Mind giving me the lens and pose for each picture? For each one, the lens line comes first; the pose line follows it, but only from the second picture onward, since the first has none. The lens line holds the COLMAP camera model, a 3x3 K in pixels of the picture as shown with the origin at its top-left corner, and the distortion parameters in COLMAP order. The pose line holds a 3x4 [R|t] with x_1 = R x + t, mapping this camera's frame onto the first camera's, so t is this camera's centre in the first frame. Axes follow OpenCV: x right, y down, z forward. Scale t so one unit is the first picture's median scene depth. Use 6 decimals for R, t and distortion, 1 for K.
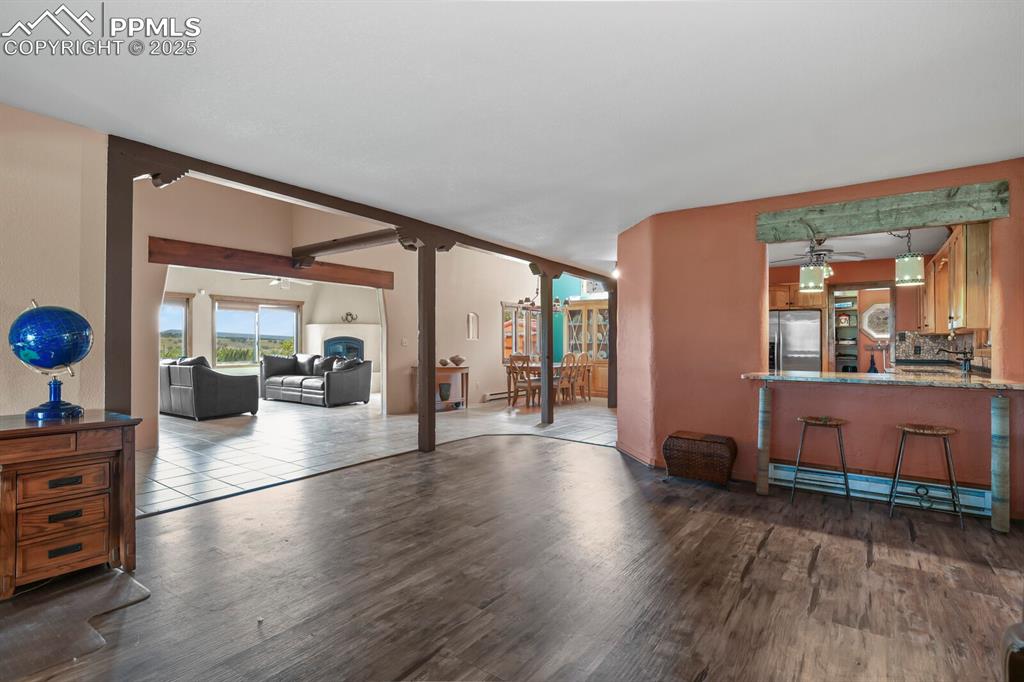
lens RADIAL K [[497.3, 0, 512.0], [0, 497.3, 341.0], [0, 0, 1]] dist [-0.000480, -0.000200]
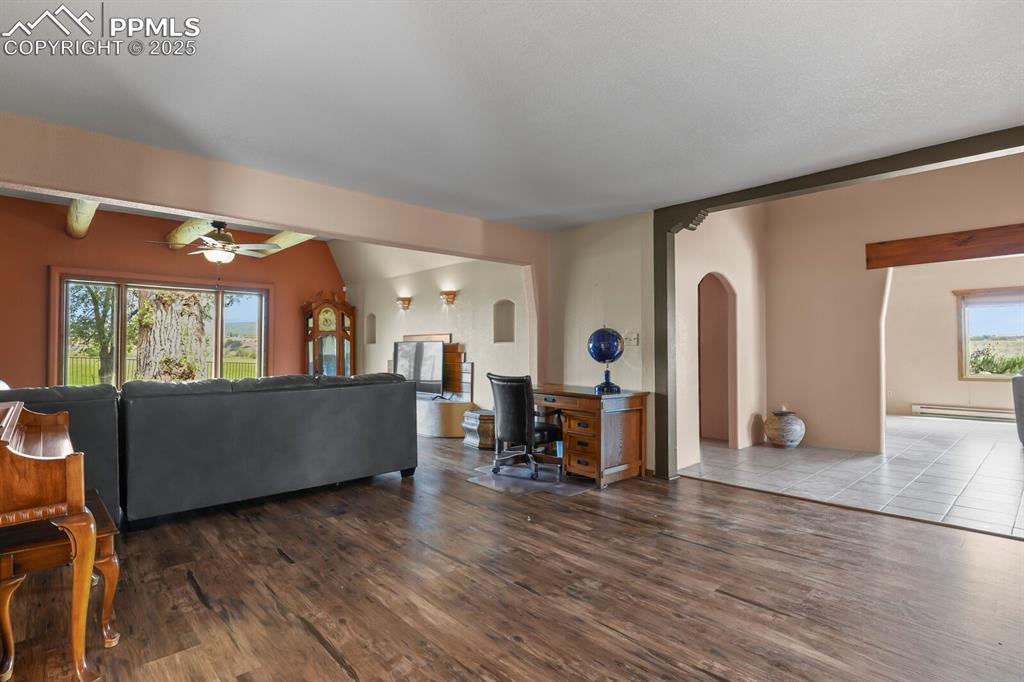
lens RADIAL K [[513.5, 0, 512.0], [0, 513.5, 341.0], [0, 0, 1]] dist [-0.017969, -0.000113]
pose [[-0.209839, -0.019602, -0.977539, 0.740604], [0.005243, 0.999762, -0.021173, 0.010767], [0.977722, -0.009568, -0.209686, 0.847855]]
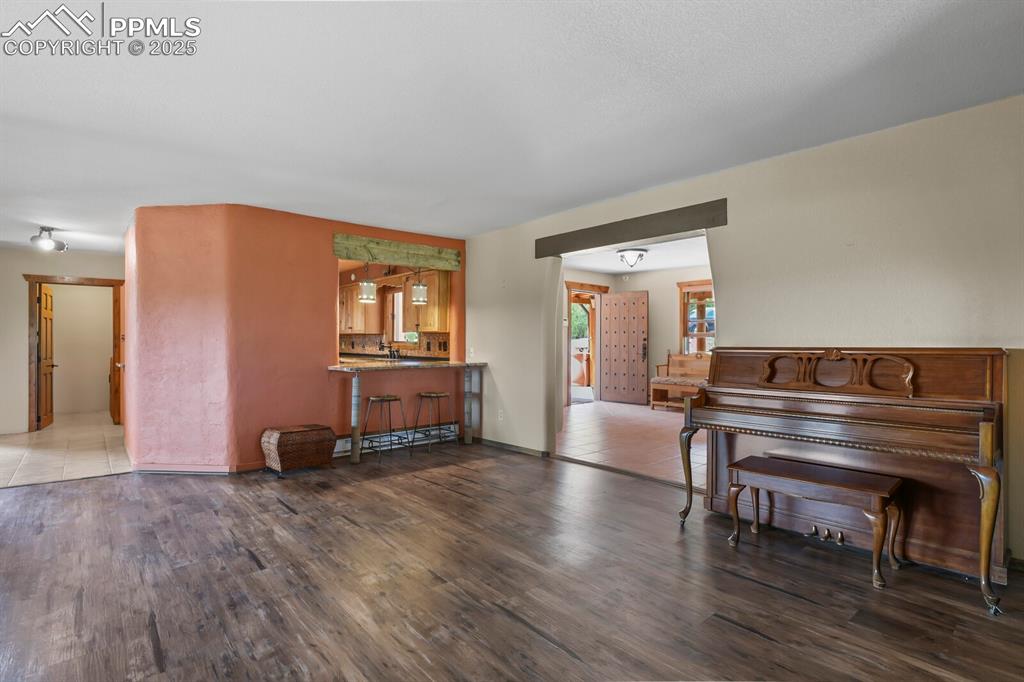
lens RADIAL K [[497.3, 0, 512.0], [0, 497.3, 341.0], [0, 0, 1]] dist [-0.000480, -0.000200]
pose [[0.234941, -0.003485, 0.972003, -0.754690], [-0.003923, 0.999982, 0.004533, -0.004460], [-0.972002, -0.004878, 0.234923, 0.408794]]
